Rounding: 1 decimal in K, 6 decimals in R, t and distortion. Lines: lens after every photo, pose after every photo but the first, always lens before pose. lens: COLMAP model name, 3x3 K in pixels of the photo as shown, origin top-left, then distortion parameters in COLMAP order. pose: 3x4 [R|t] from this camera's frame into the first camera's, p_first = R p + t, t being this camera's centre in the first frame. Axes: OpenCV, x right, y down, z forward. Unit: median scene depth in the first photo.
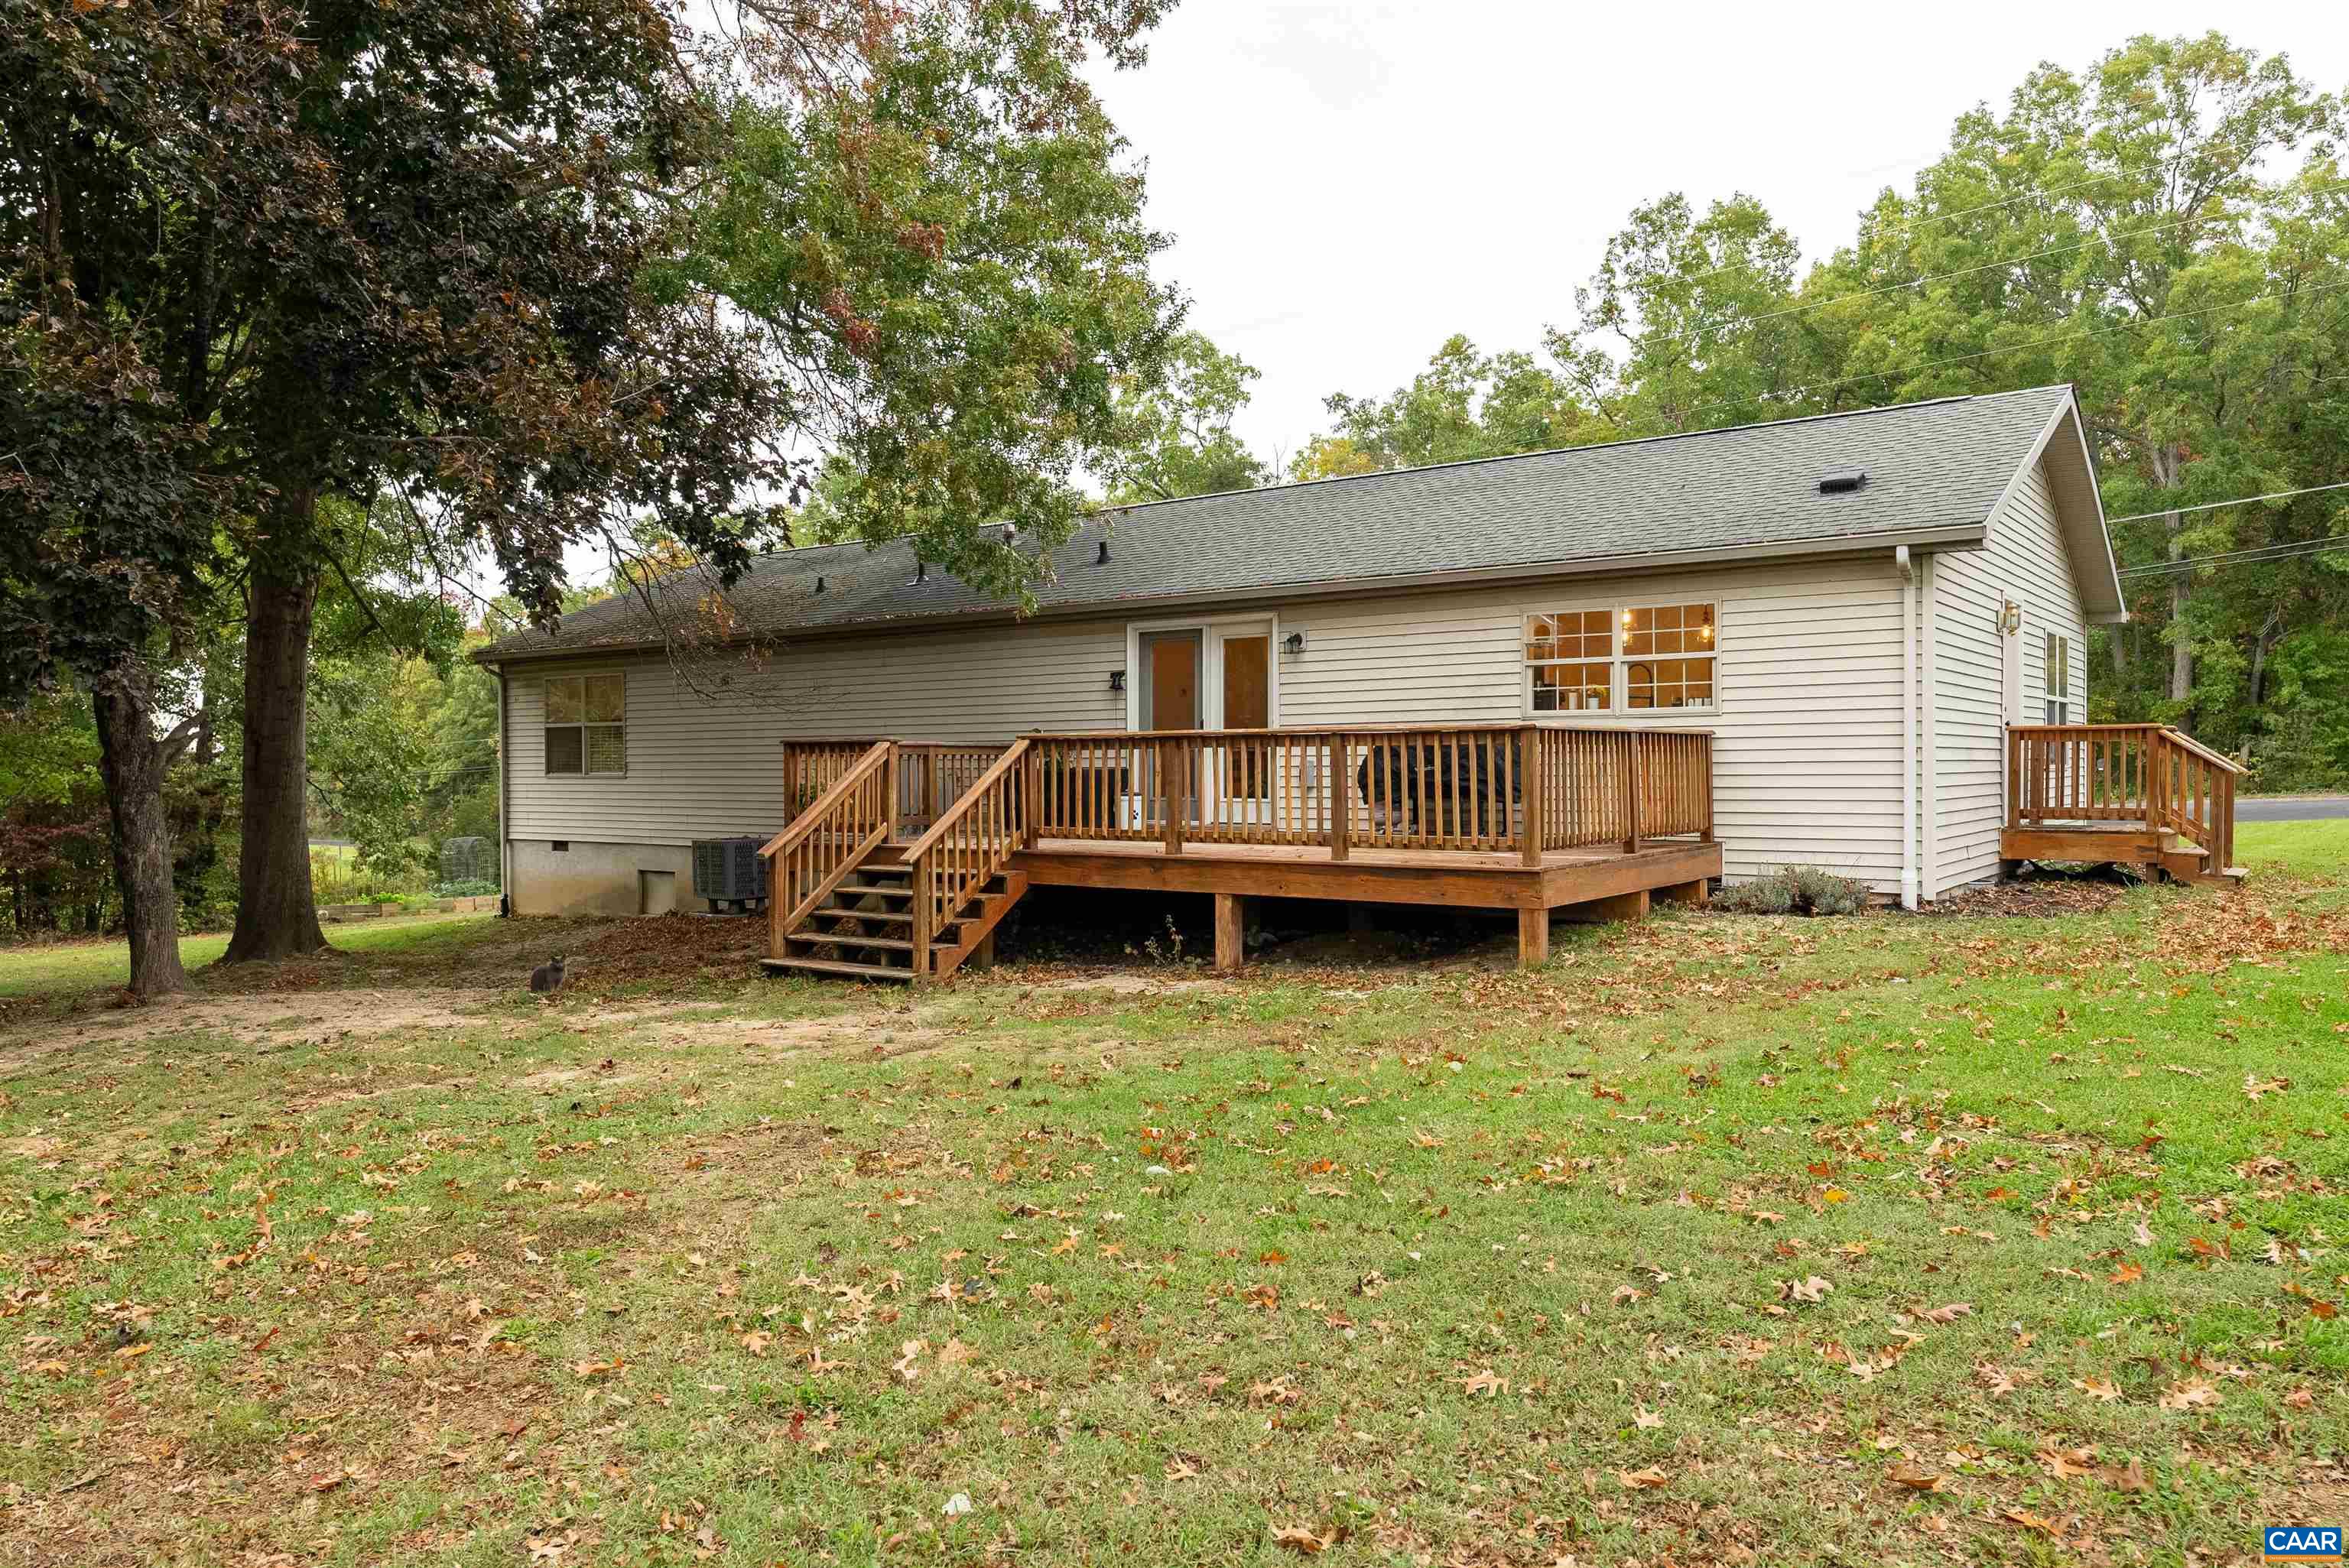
lens RADIAL K [[1658.6, 0, 1174.5], [0, 1658.6, 784.0], [0, 0, 1]] dist [0.002558, -0.002397]
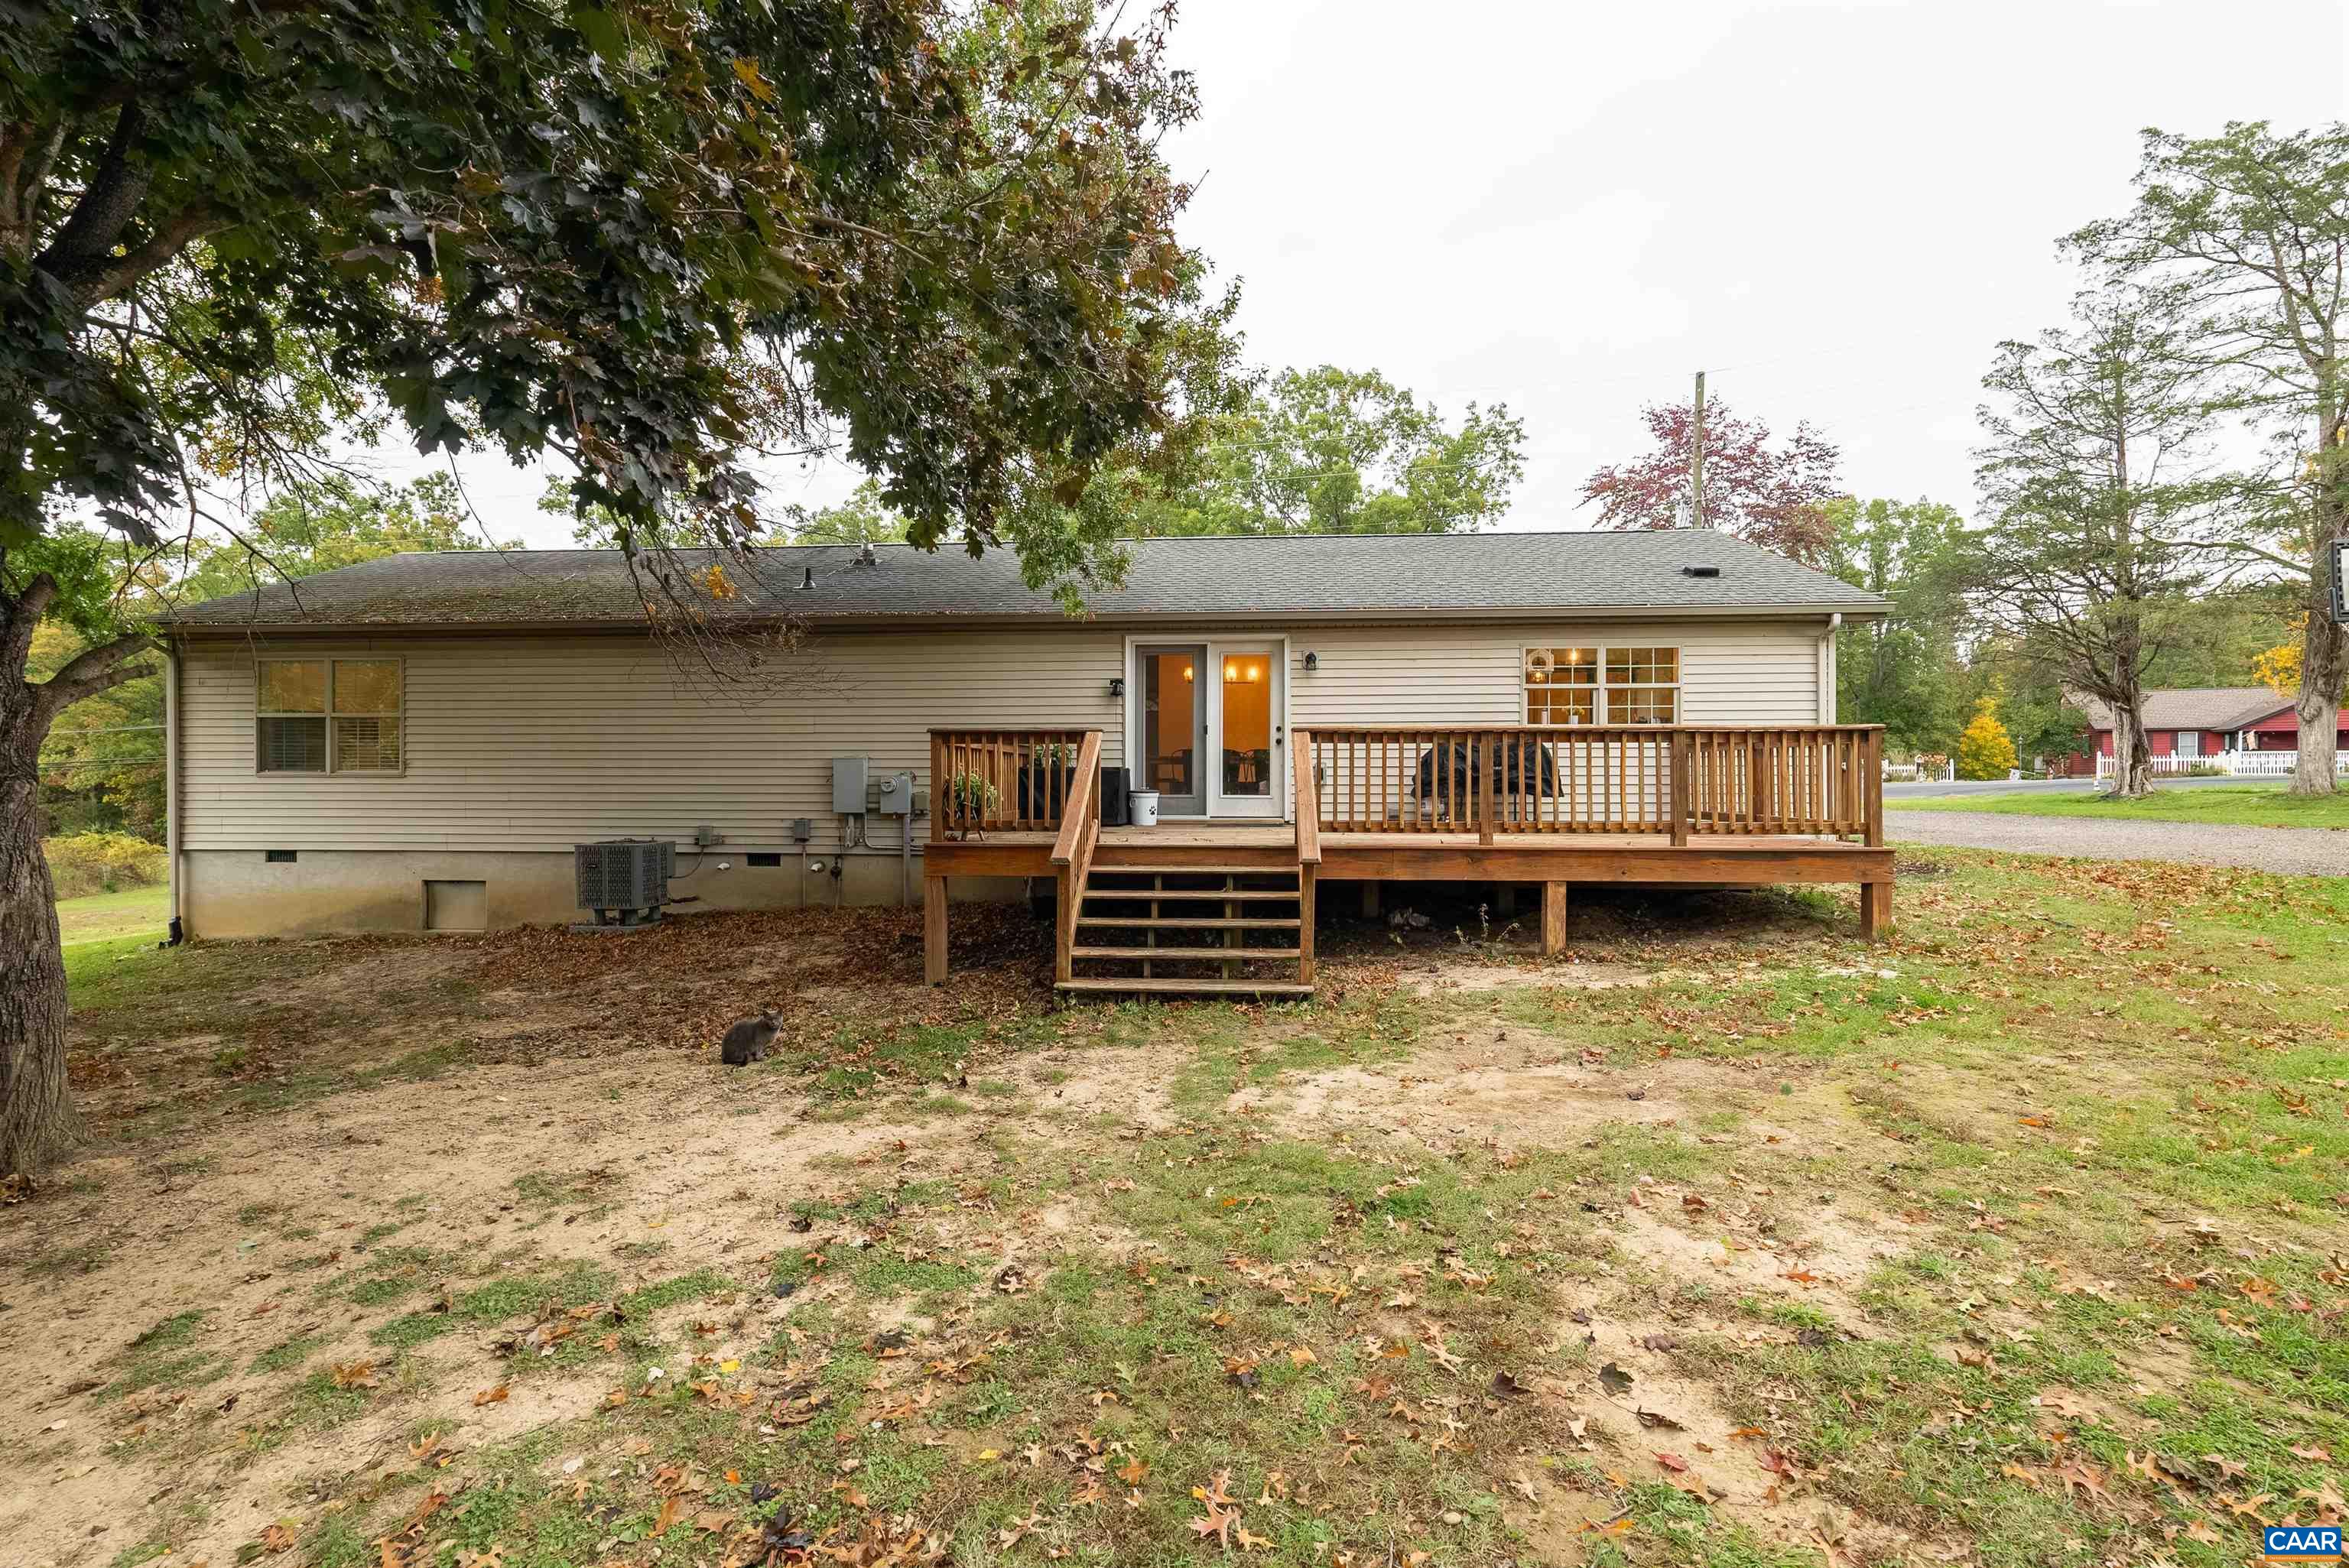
lens RADIAL K [[1041.3, 0, 1174.5], [0, 1041.3, 784.0], [0, 0, 1]] dist [0.000521, 0.000186]
pose [[0.838805, 0.003905, 0.544418, -0.408472], [0.000737, 0.999965, -0.008308, 0.007386], [-0.544432, 0.007370, 0.838773, 0.440488]]
